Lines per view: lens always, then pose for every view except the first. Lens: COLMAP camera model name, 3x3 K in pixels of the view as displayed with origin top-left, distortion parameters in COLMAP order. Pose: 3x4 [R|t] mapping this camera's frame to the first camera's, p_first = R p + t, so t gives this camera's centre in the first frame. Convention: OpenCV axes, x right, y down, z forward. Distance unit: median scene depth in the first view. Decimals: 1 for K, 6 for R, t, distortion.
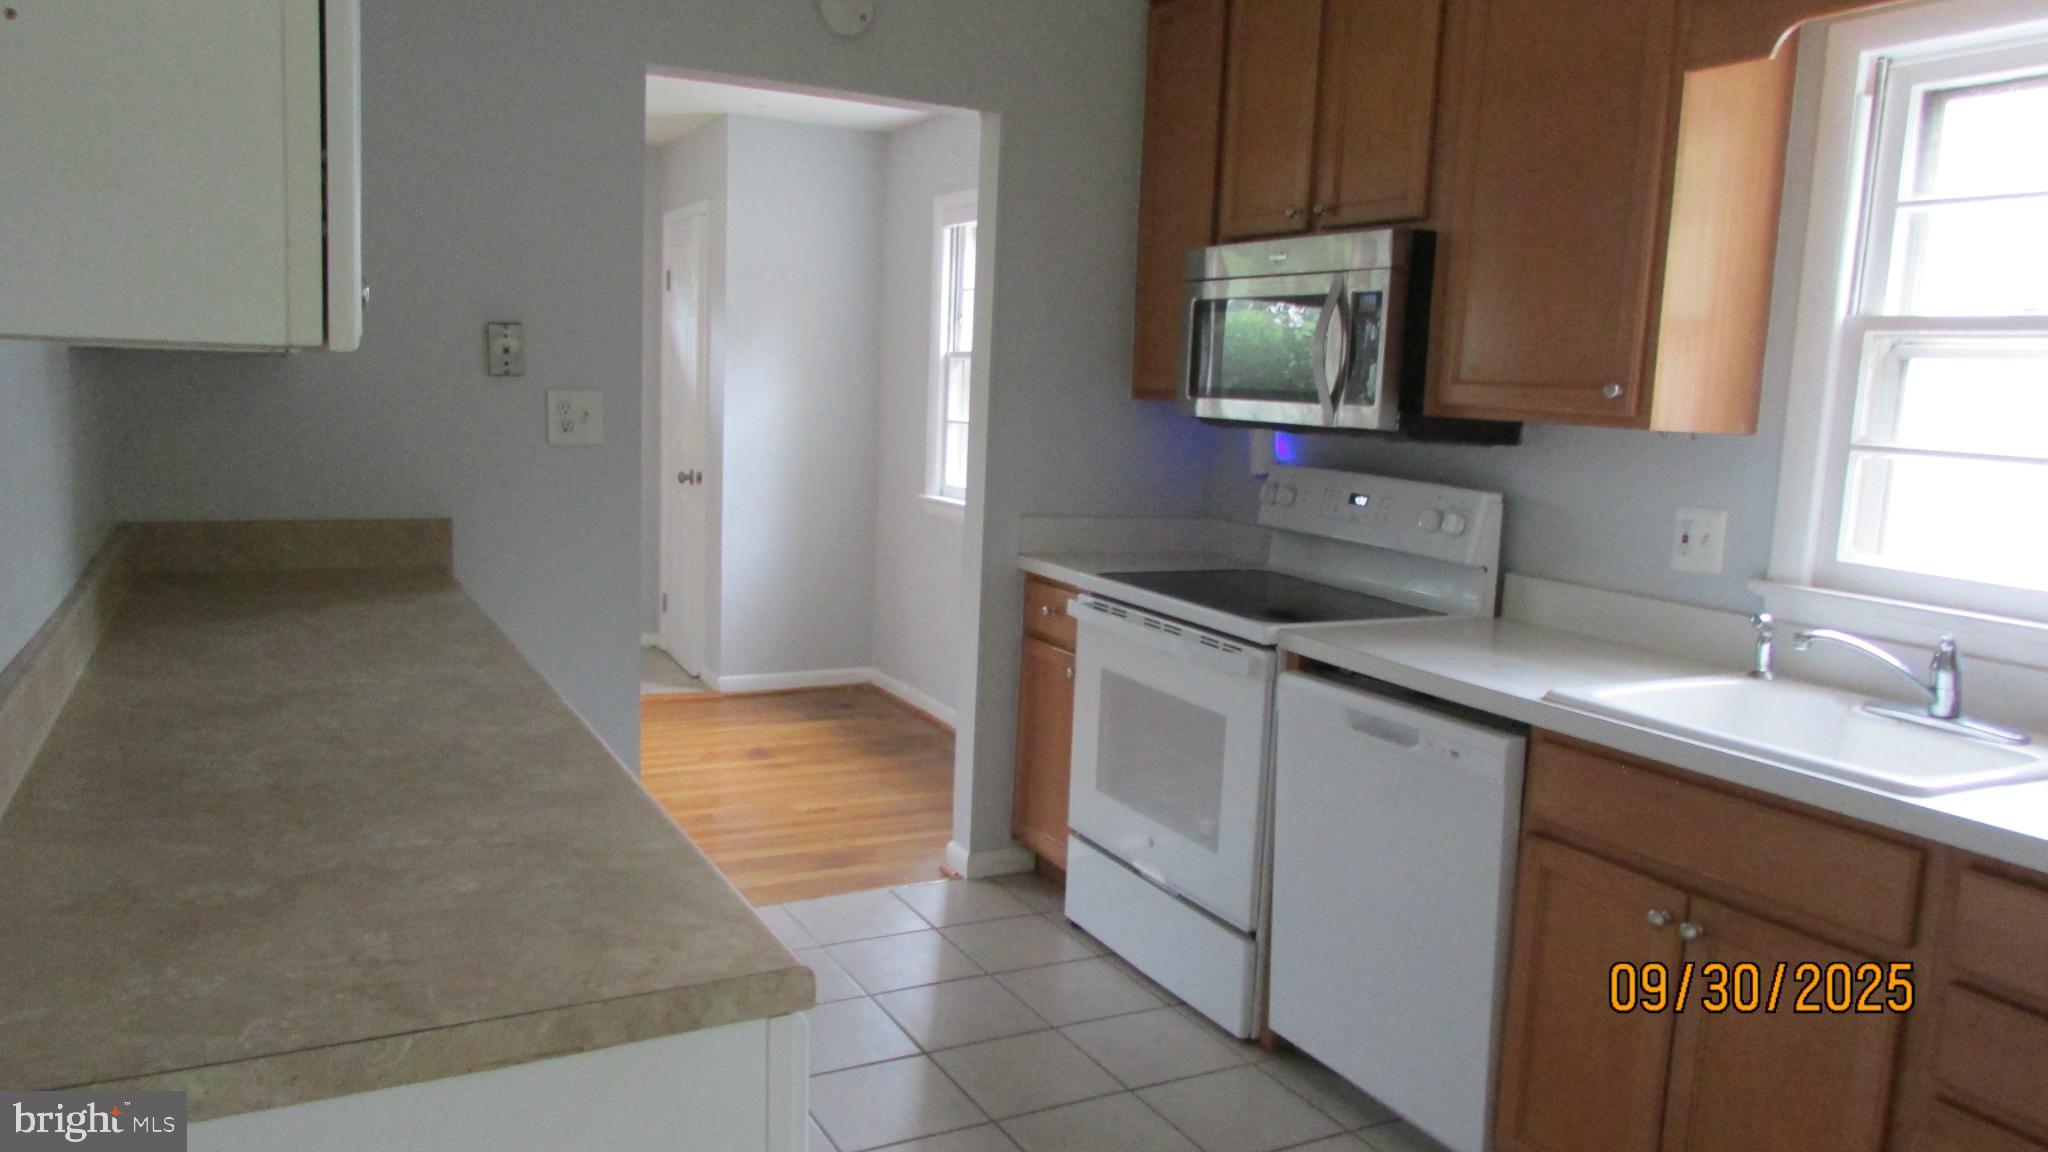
lens RADIAL K [[1478.1, 0, 1041.2], [0, 1478.1, 574.3], [0, 0, 1]] dist [-0.016428, -0.002529]
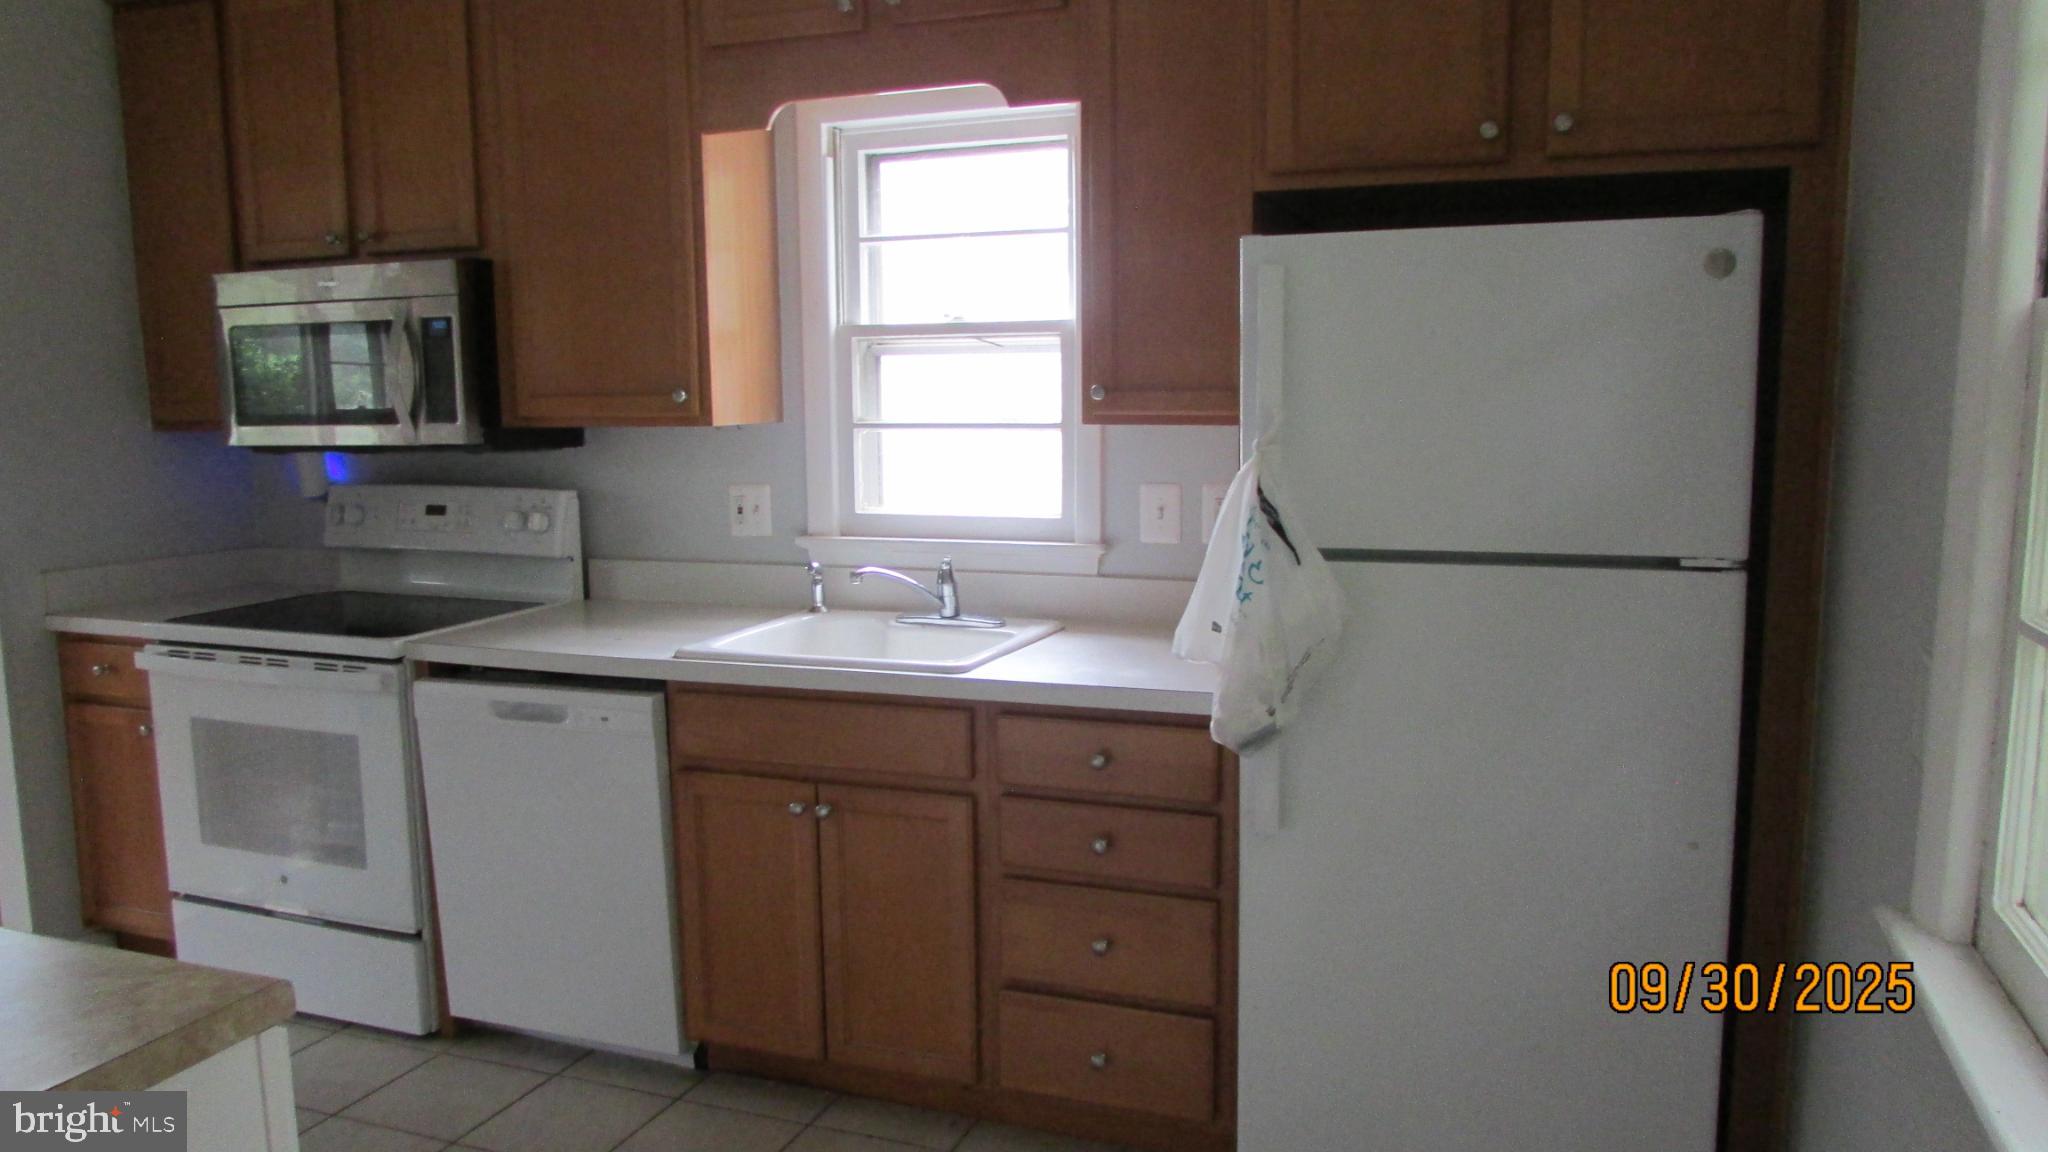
lens RADIAL K [[1478.1, 0, 1041.2], [0, 1478.1, 574.3], [0, 0, 1]] dist [-0.016428, -0.002529]
pose [[0.761423, -0.144380, 0.631972, -0.154354], [0.136716, 0.988720, 0.061162, -0.012723], [-0.633675, 0.039831, 0.772574, -0.102506]]
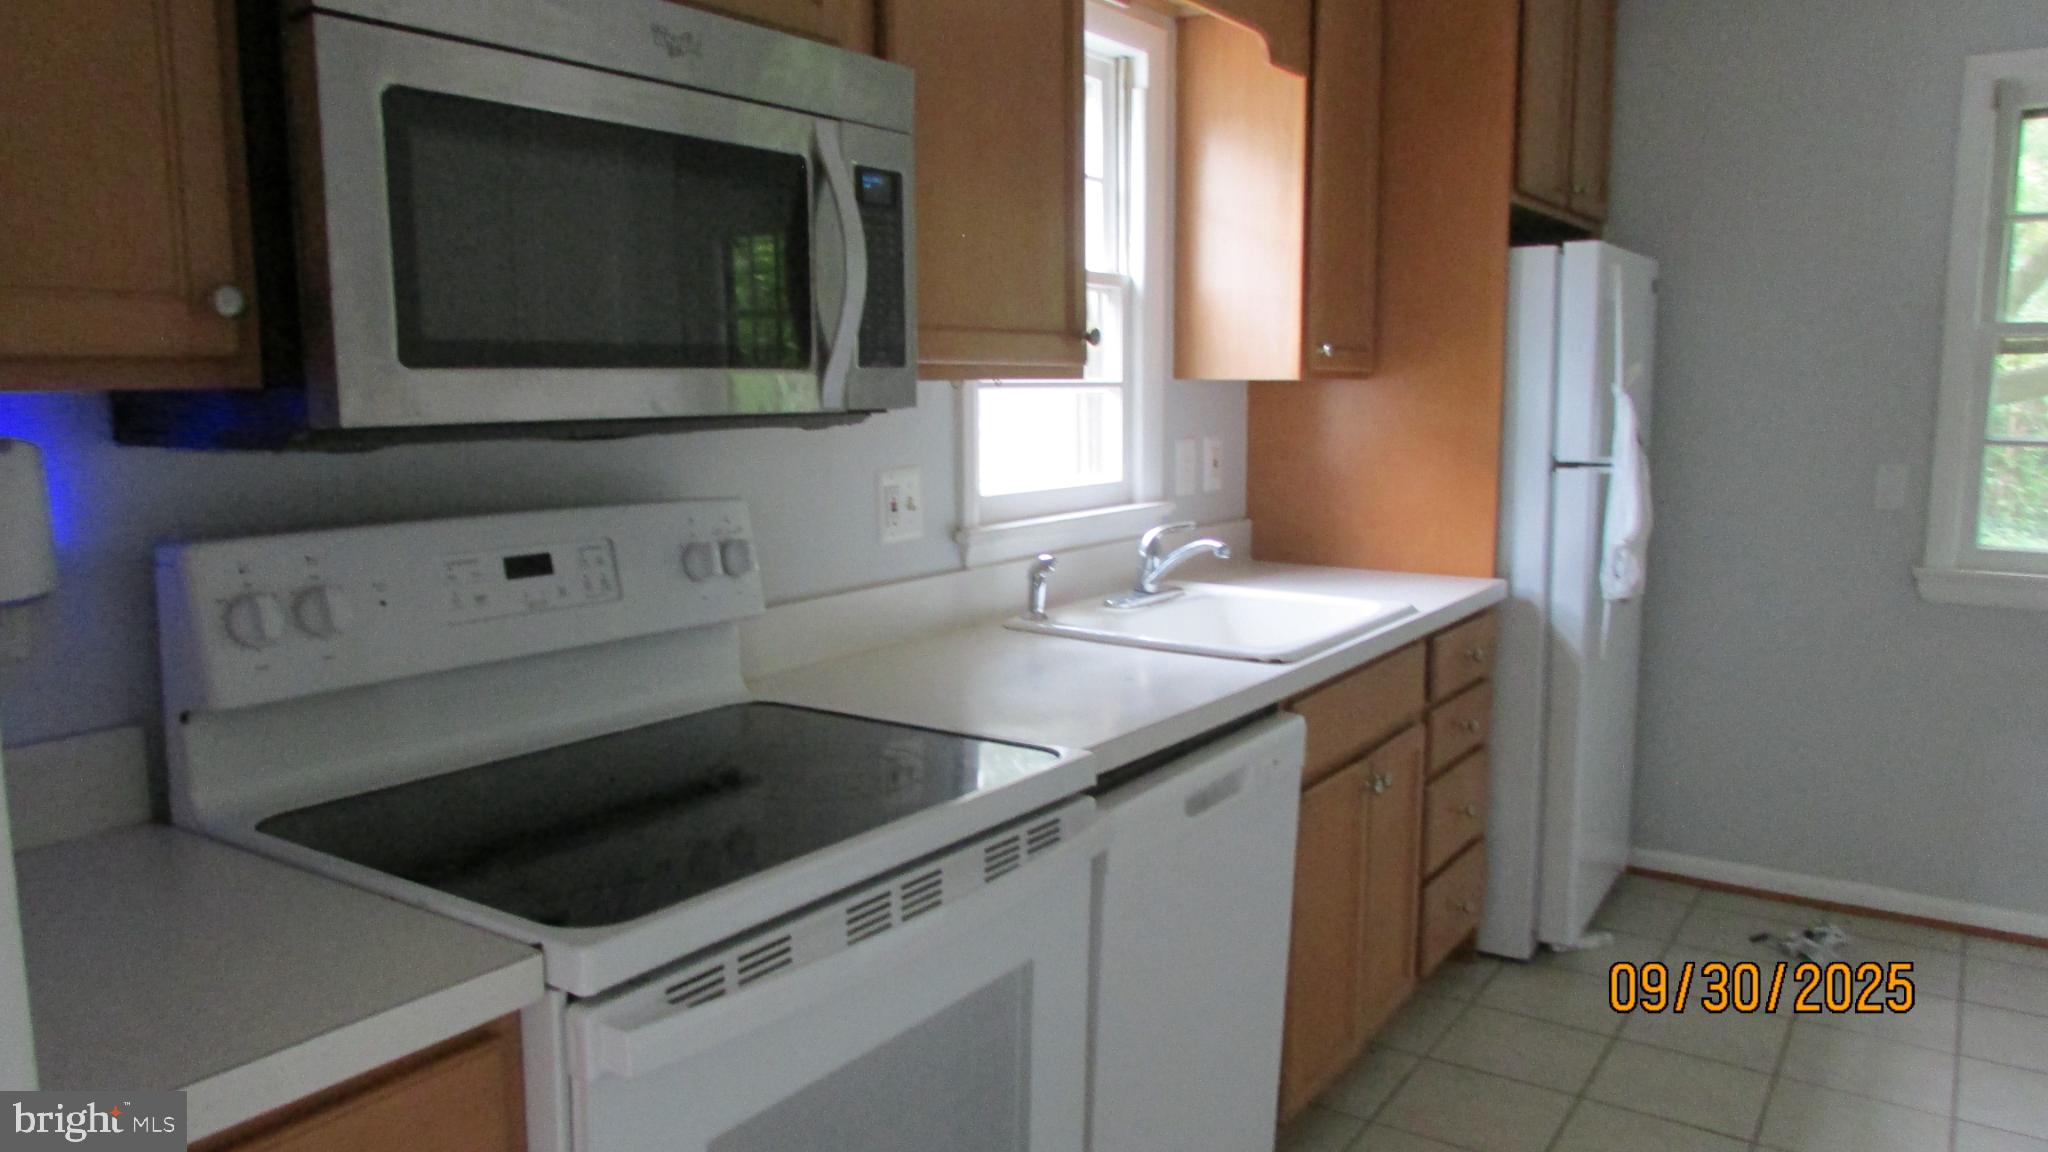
lens RADIAL K [[1478.1, 0, 1041.2], [0, 1478.1, 574.3], [0, 0, 1]] dist [-0.016428, -0.002529]
pose [[-0.484434, -0.166028, 0.858929, -0.340721], [0.087612, 0.967682, 0.236463, -0.180262], [-0.870430, 0.189804, -0.454232, 1.319078]]
